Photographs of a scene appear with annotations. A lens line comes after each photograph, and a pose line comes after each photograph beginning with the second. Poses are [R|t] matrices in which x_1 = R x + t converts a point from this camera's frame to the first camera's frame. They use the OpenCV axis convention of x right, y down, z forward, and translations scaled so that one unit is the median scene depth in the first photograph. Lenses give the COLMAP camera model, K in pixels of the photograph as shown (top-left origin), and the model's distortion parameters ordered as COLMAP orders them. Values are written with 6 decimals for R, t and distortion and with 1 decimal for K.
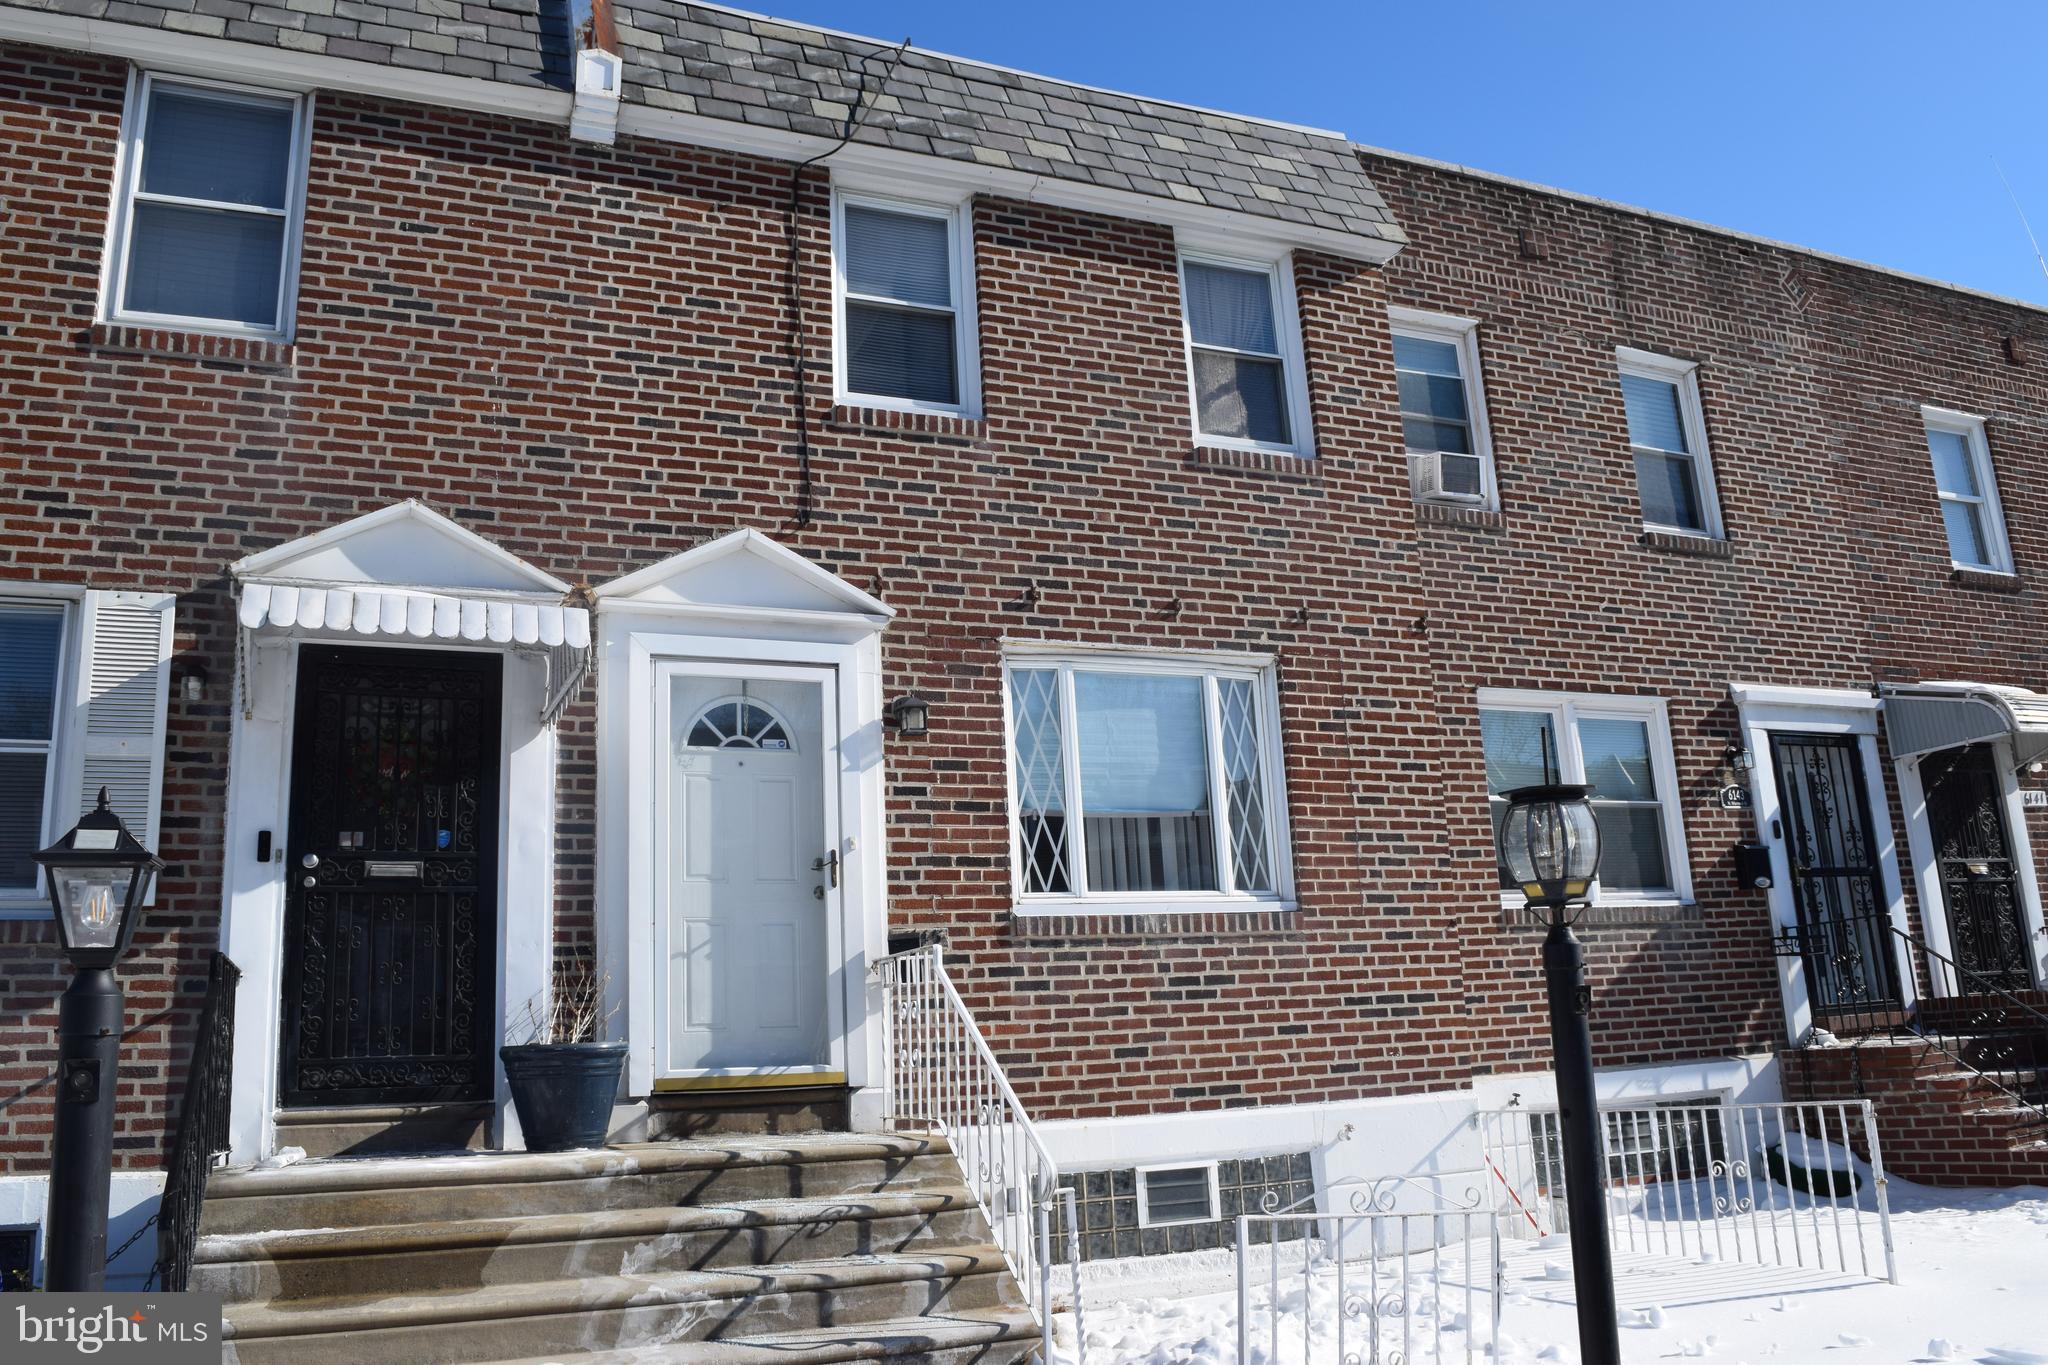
lens RADIAL K [[1606.9, 0, 1018.9], [0, 1606.9, 695.1], [0, 0, 1]] dist [-0.107356, 0.036294]
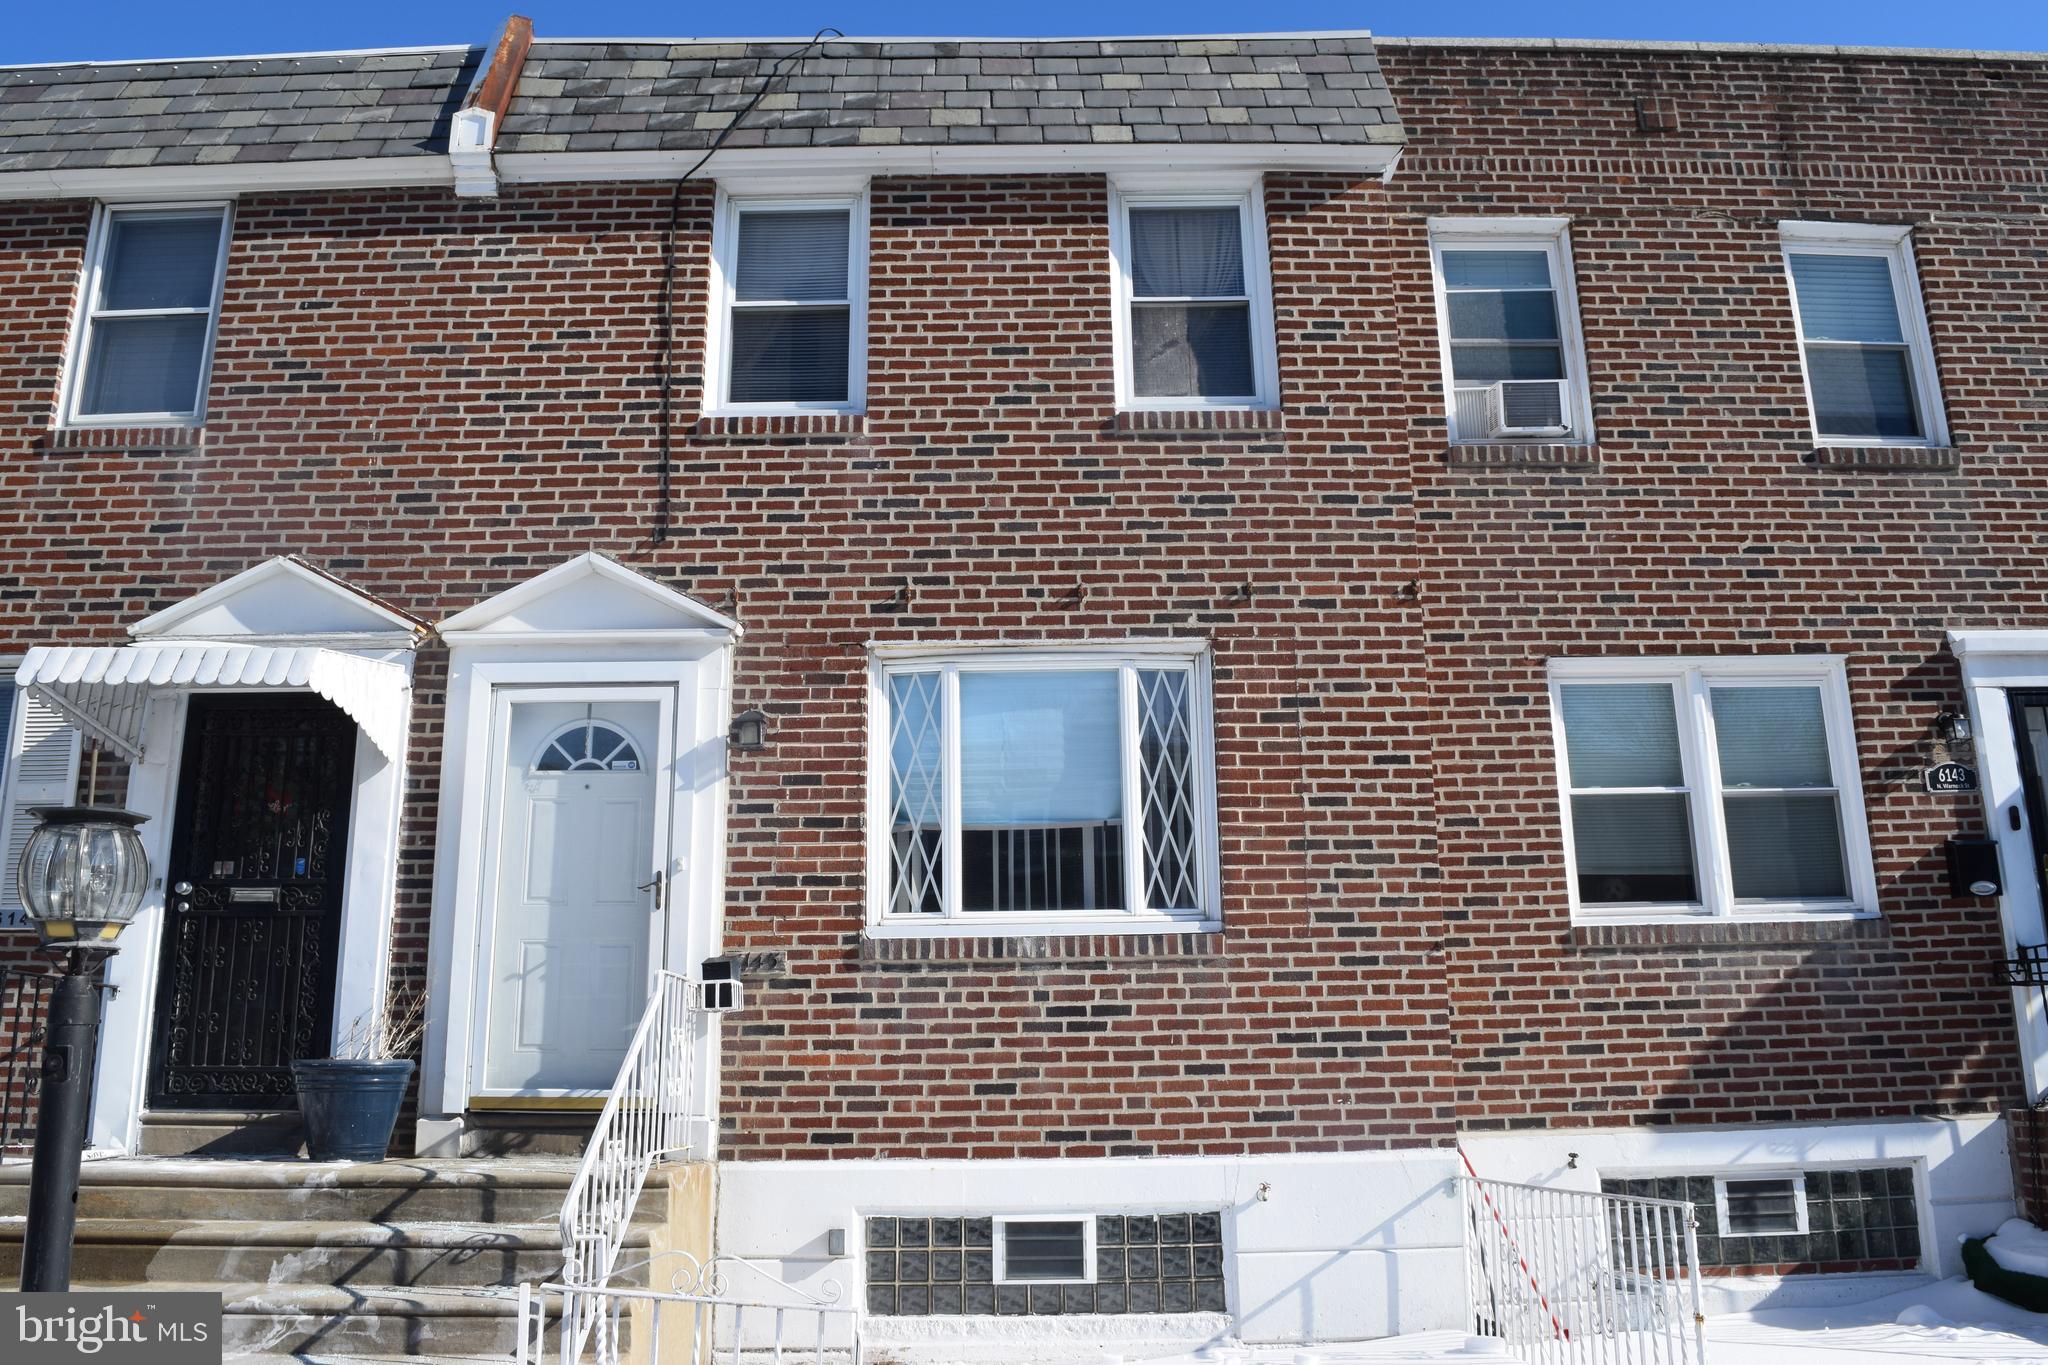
lens RADIAL K [[1606.9, 0, 1028.0], [0, 1606.9, 693.5], [0, 0, 1]] dist [-0.107356, 0.036294]
pose [[0.924616, -0.056518, -0.376685, 0.426857], [0.054625, 0.998383, -0.015715, 0.014234], [0.376964, -0.006046, 0.926208, 0.163139]]
